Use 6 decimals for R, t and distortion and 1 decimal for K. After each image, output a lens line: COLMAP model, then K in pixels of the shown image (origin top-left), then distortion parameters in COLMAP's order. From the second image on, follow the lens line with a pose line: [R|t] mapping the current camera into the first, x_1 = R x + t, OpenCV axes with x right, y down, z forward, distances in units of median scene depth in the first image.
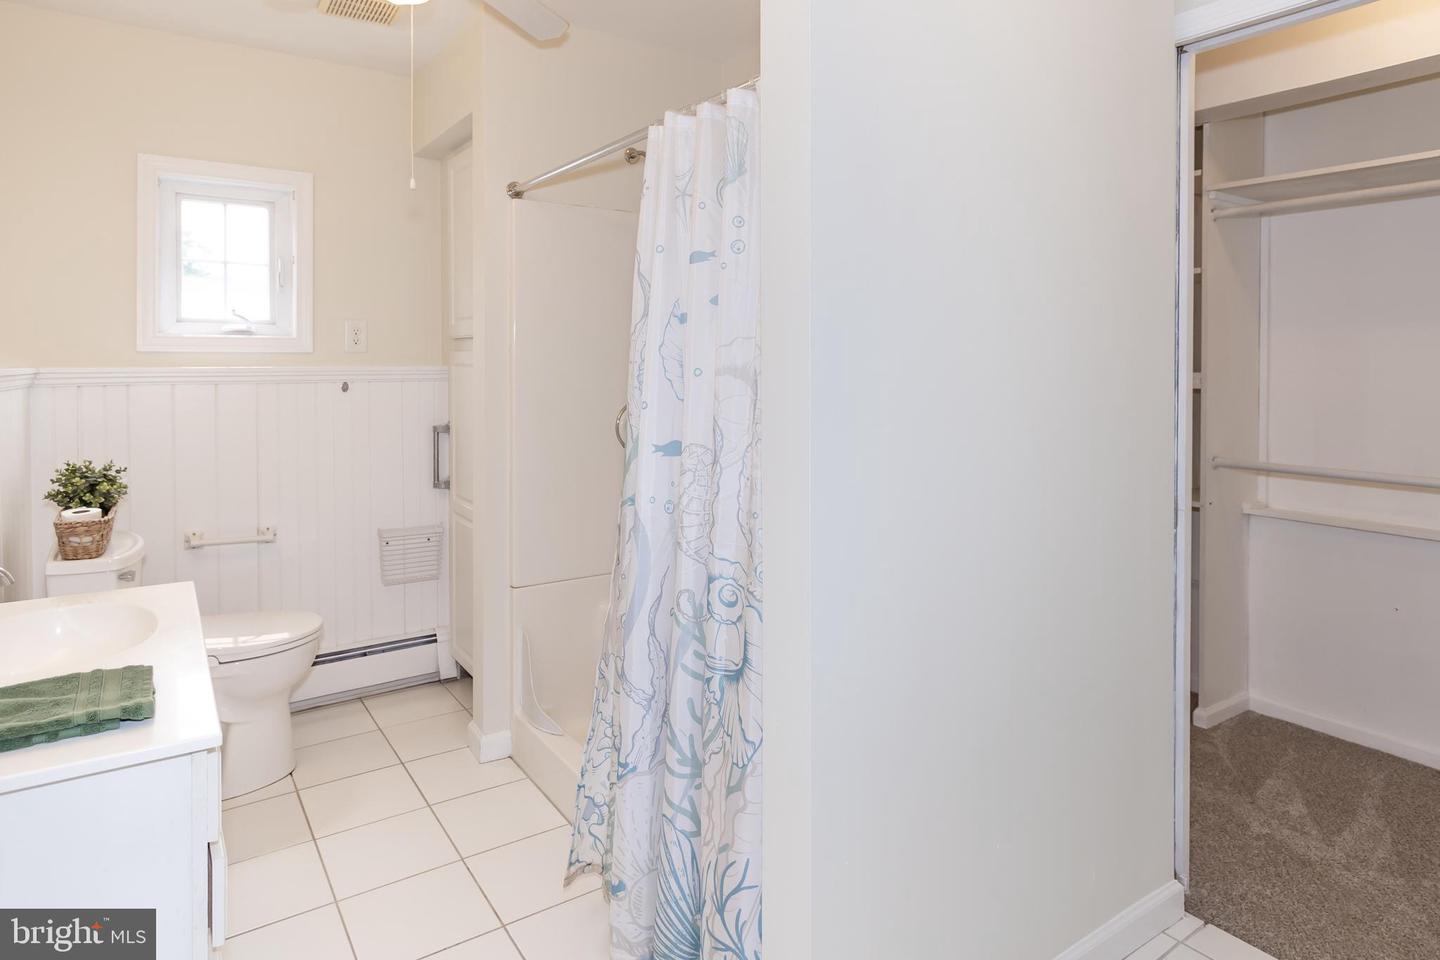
lens RADIAL K [[833.6, 0, 724.0], [0, 833.6, 359.4], [0, 0, 1]] dist [0.000649, -0.002552]
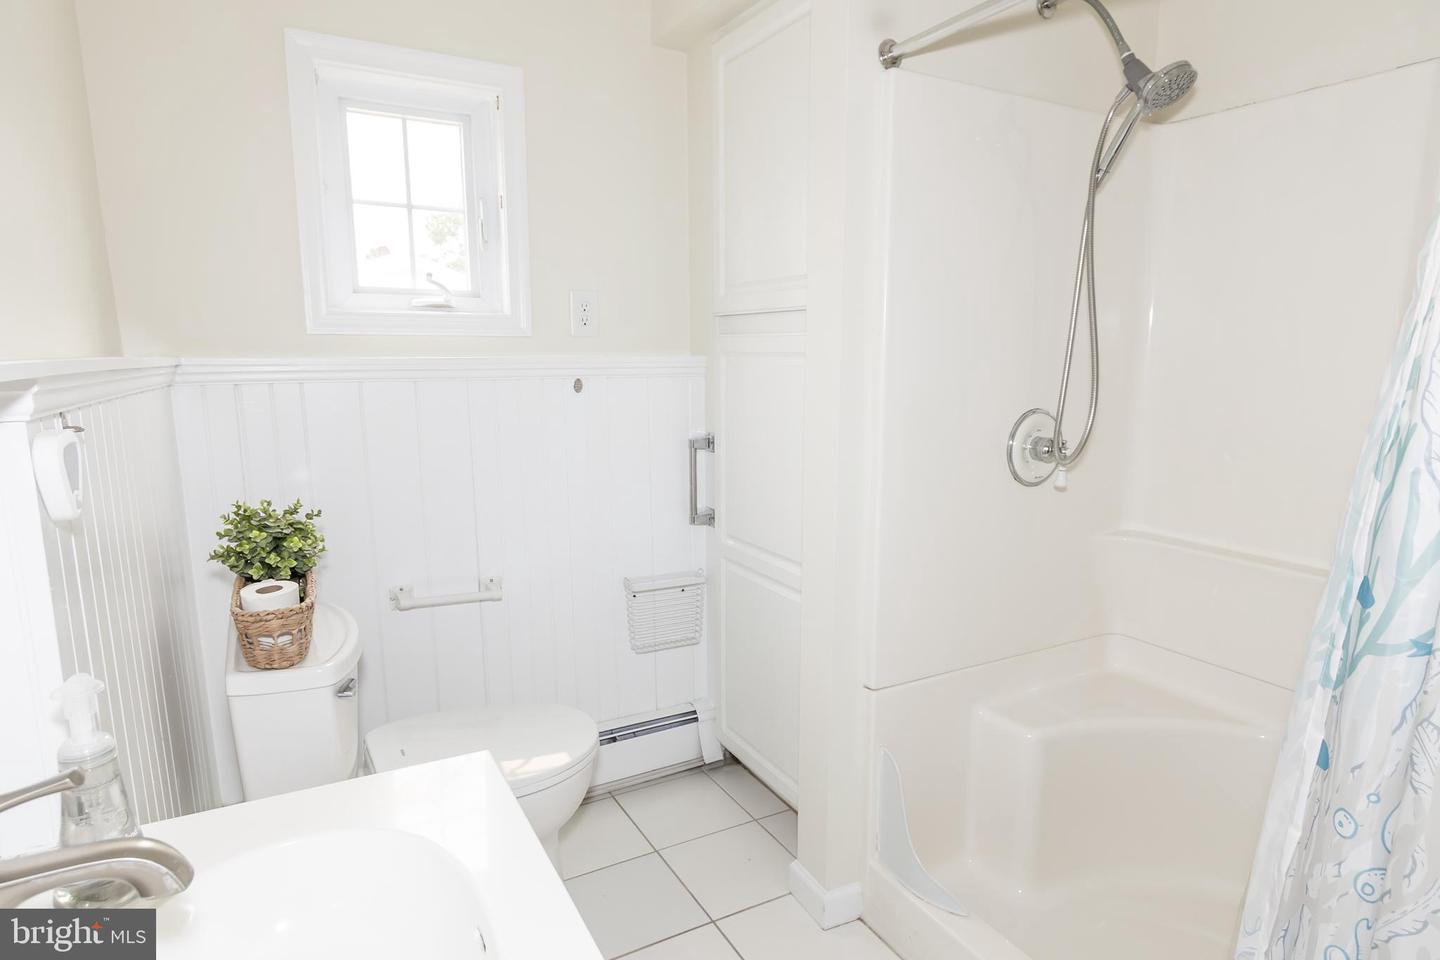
lens RADIAL K [[824.7, 0, 720.0], [0, 824.7, 480.0], [0, 0, 1]] dist [0.006139, 0.001762]
pose [[0.994142, 0.013921, -0.107183, -0.303146], [0.002481, 0.988470, 0.151395, 0.007717], [0.108054, -0.150774, 0.982645, 0.360589]]
